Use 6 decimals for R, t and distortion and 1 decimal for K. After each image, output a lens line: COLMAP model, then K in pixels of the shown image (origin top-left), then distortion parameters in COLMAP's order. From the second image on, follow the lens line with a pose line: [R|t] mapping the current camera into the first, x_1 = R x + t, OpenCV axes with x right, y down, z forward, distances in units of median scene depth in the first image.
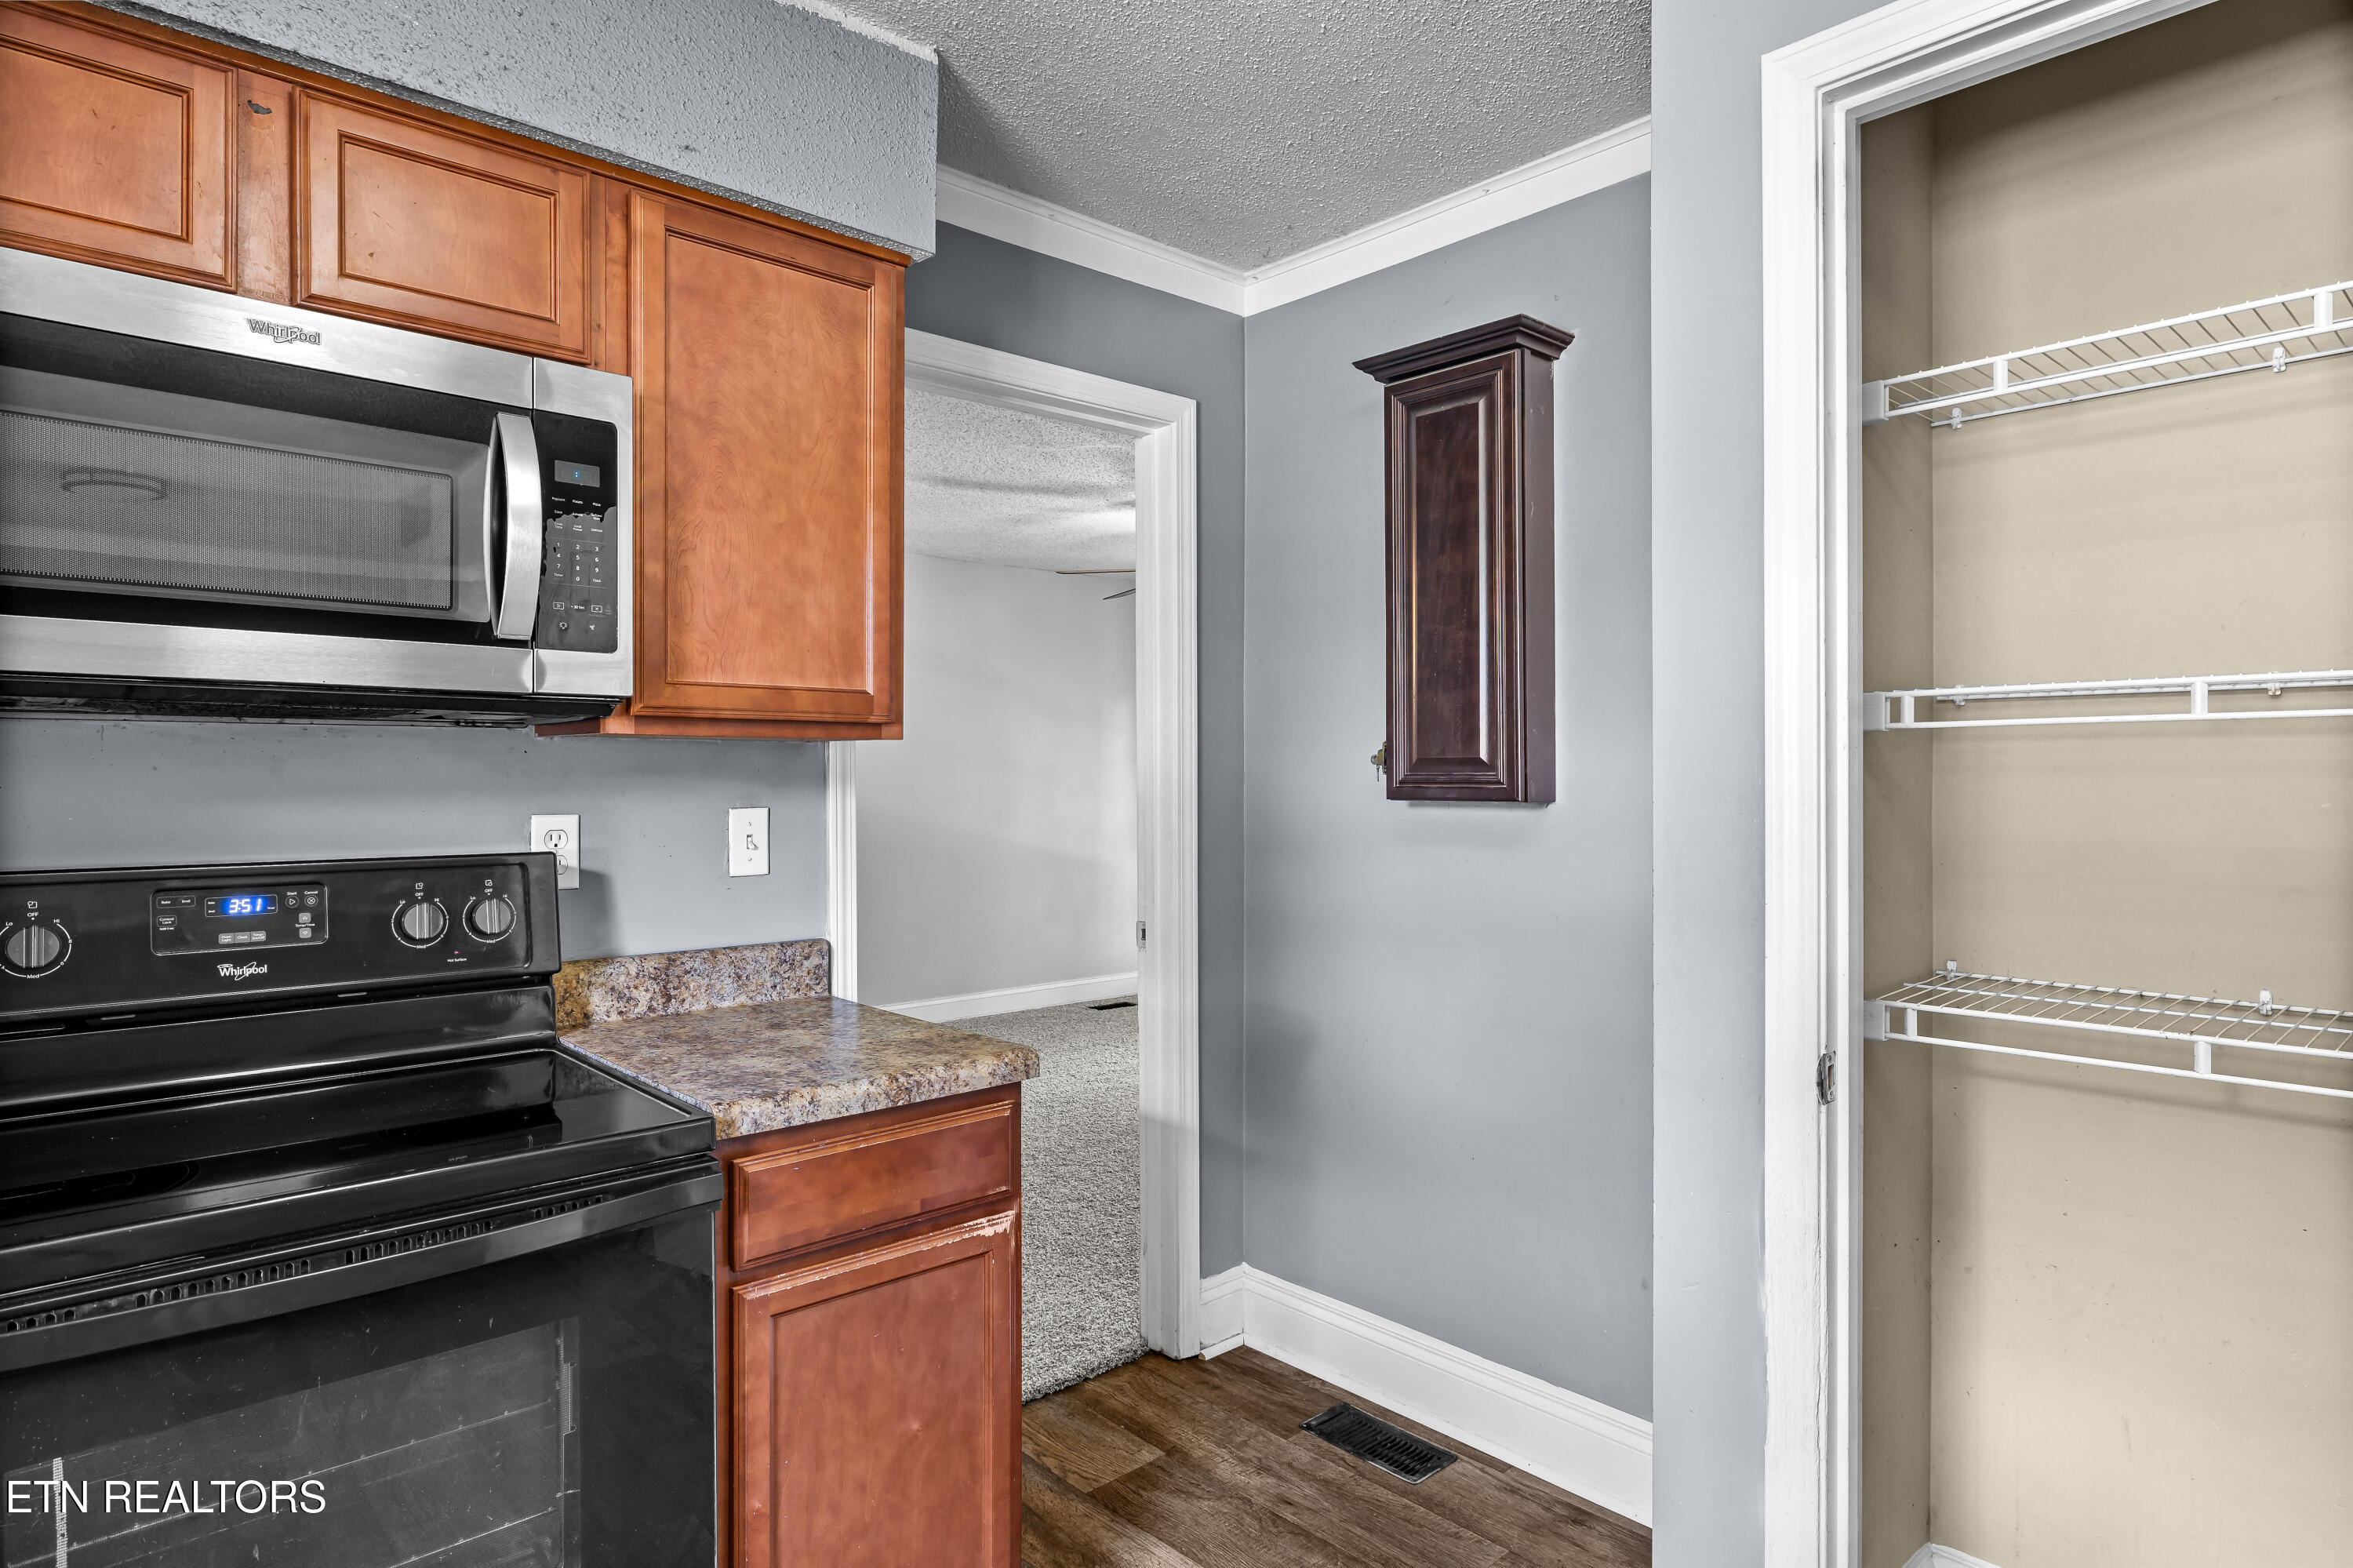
lens RADIAL K [[1310.5, 0, 1188.7], [0, 1310.5, 774.2], [0, 0, 1]] dist [-0.000142, -0.002774]
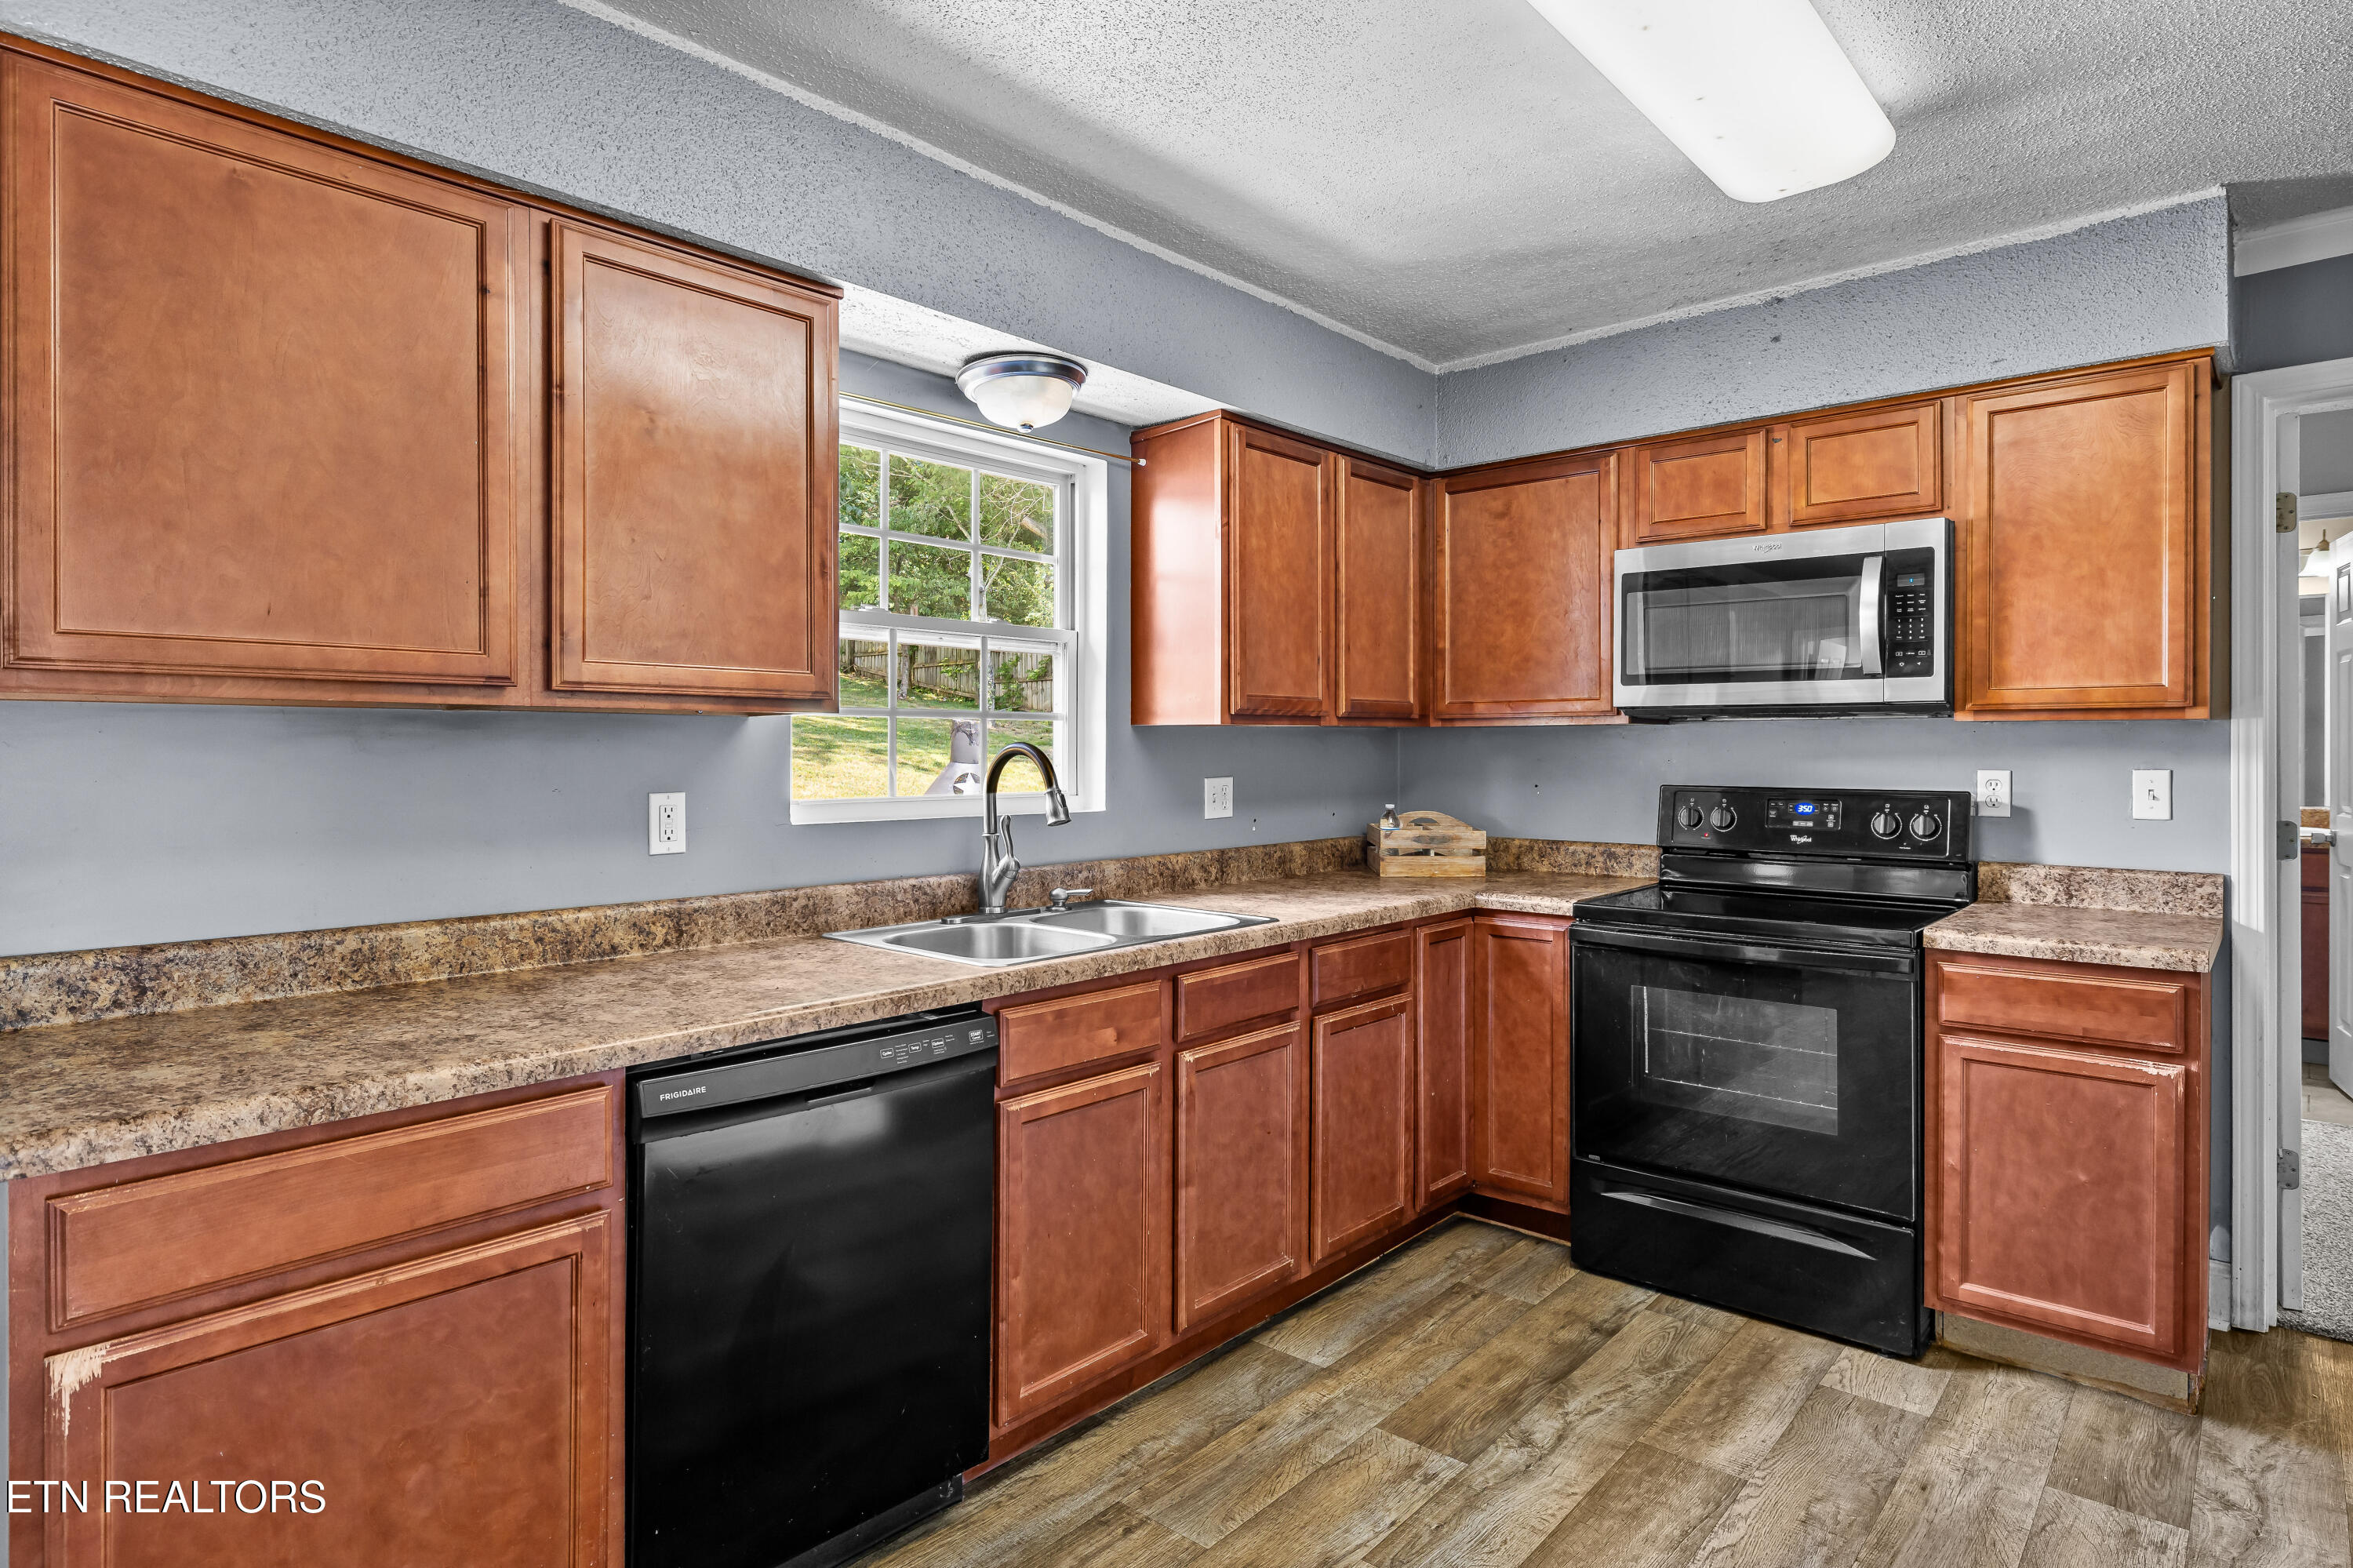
lens RADIAL K [[1277.9, 0, 1181.1], [0, 1277.9, 751.3], [0, 0, 1]] dist [-0.000051, -0.000770]
pose [[0.103491, 0.004974, -0.994618, 1.071890], [0.000455, 0.999987, 0.005048, -0.000679], [0.994630, -0.000975, 0.103487, -0.171399]]
